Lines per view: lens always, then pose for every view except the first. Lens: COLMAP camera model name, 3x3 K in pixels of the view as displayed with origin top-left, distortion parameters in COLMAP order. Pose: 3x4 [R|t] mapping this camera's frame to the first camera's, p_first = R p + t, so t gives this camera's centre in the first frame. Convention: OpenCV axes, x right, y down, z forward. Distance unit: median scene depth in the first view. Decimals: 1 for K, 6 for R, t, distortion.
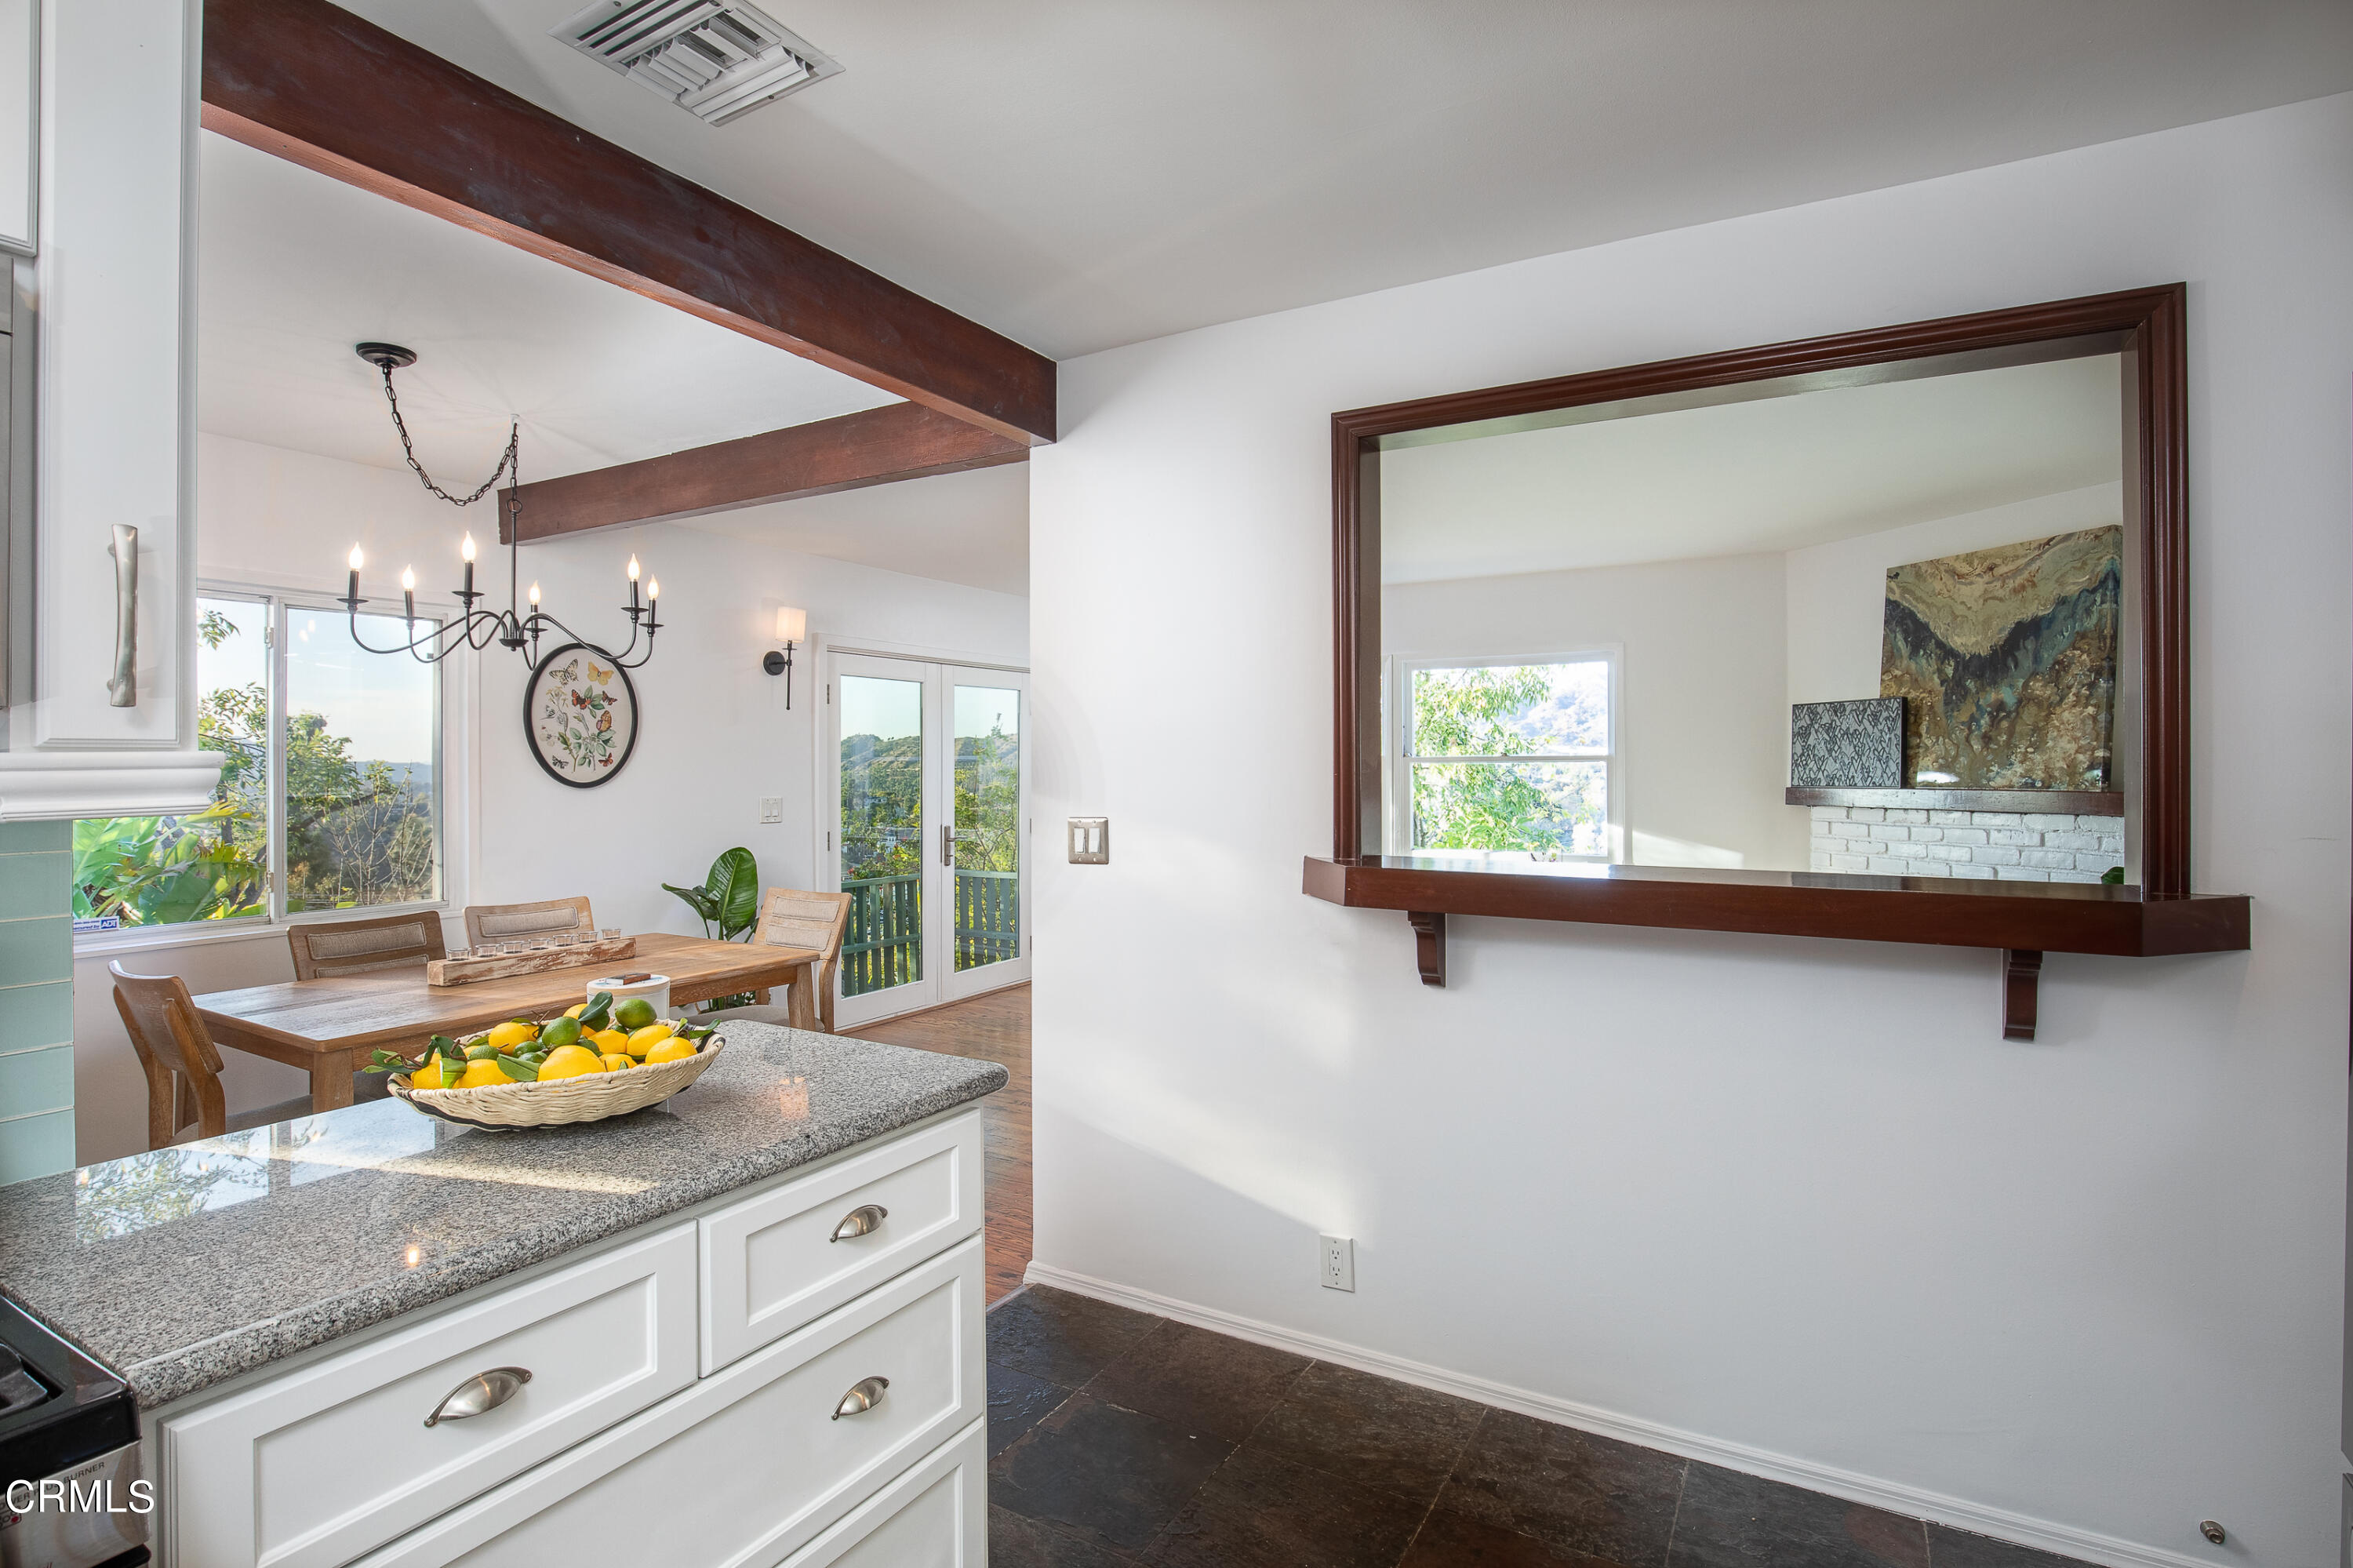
lens RADIAL K [[1168.1, 0, 1173.2], [0, 1168.1, 758.7], [0, 0, 1]] dist [-0.030600, 0.000440]
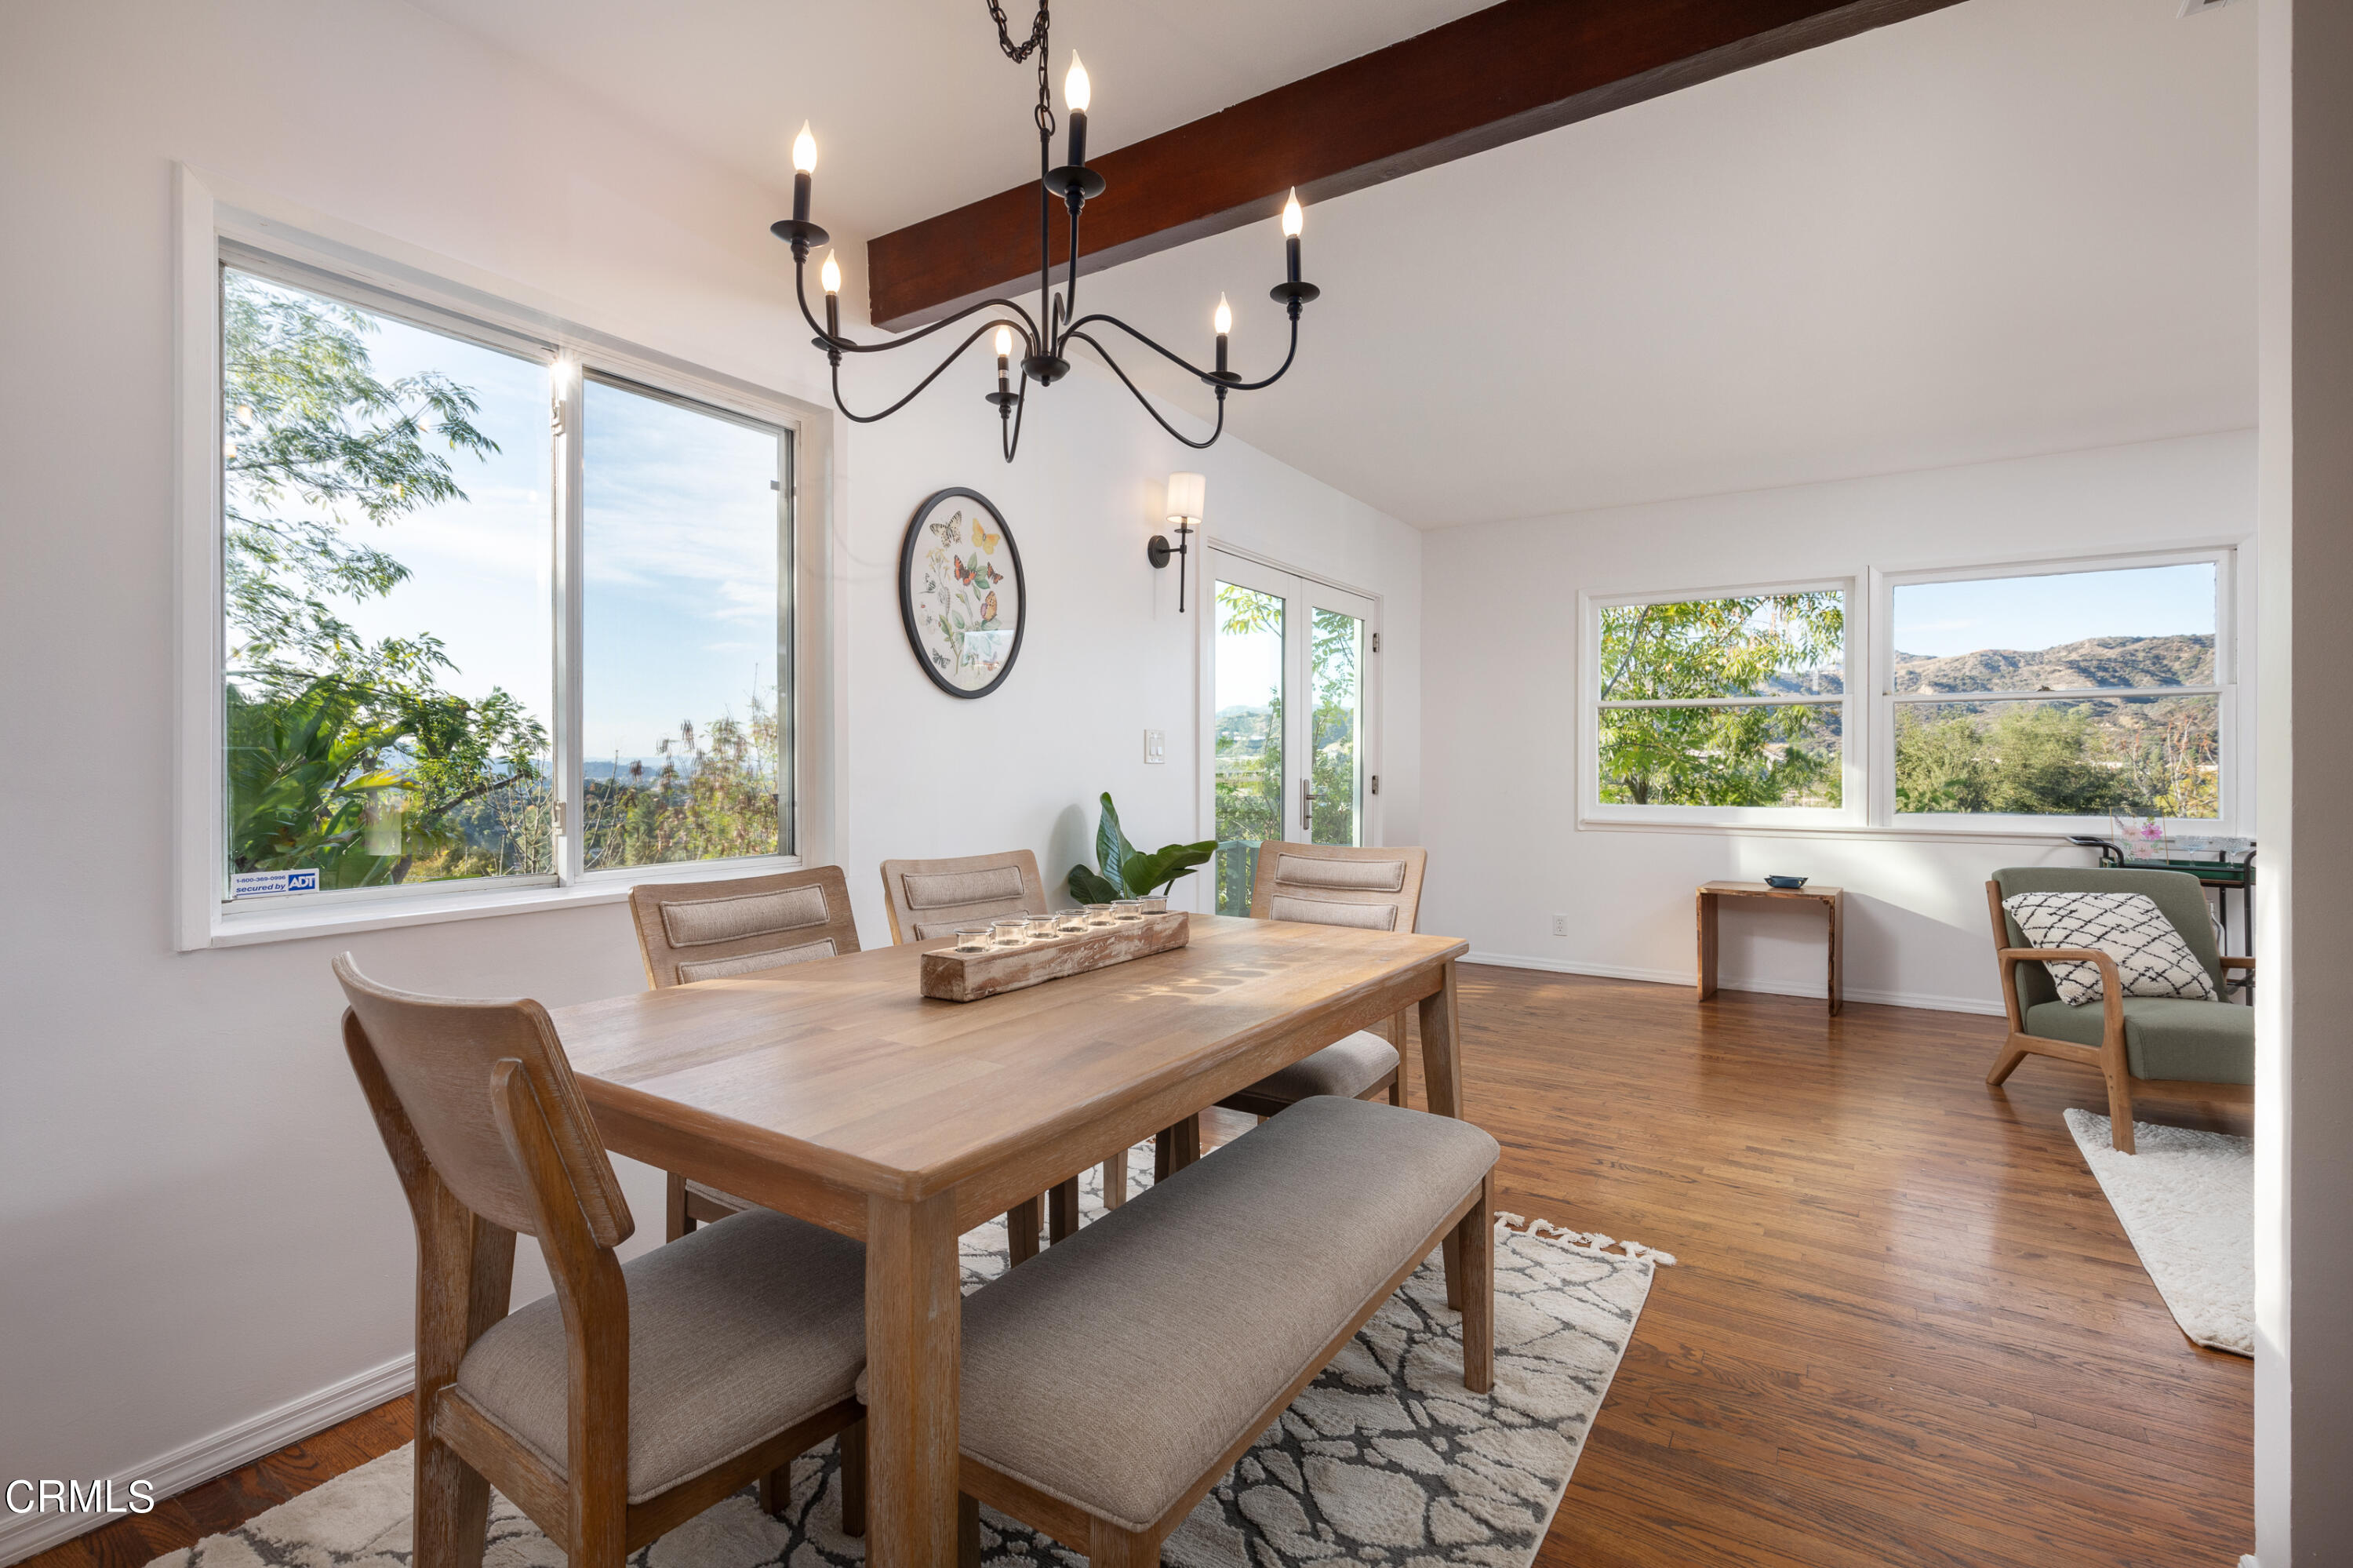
lens RADIAL K [[1072.0, 0, 1161.0], [0, 1072.0, 761.1], [0, 0, 1]] dist [0.003315, 0.000541]
pose [[0.998705, 0.003776, -0.050734, -0.363868], [-0.003709, 0.999992, 0.001421, 0.062218], [0.050739, -0.001231, 0.998711, 0.367059]]
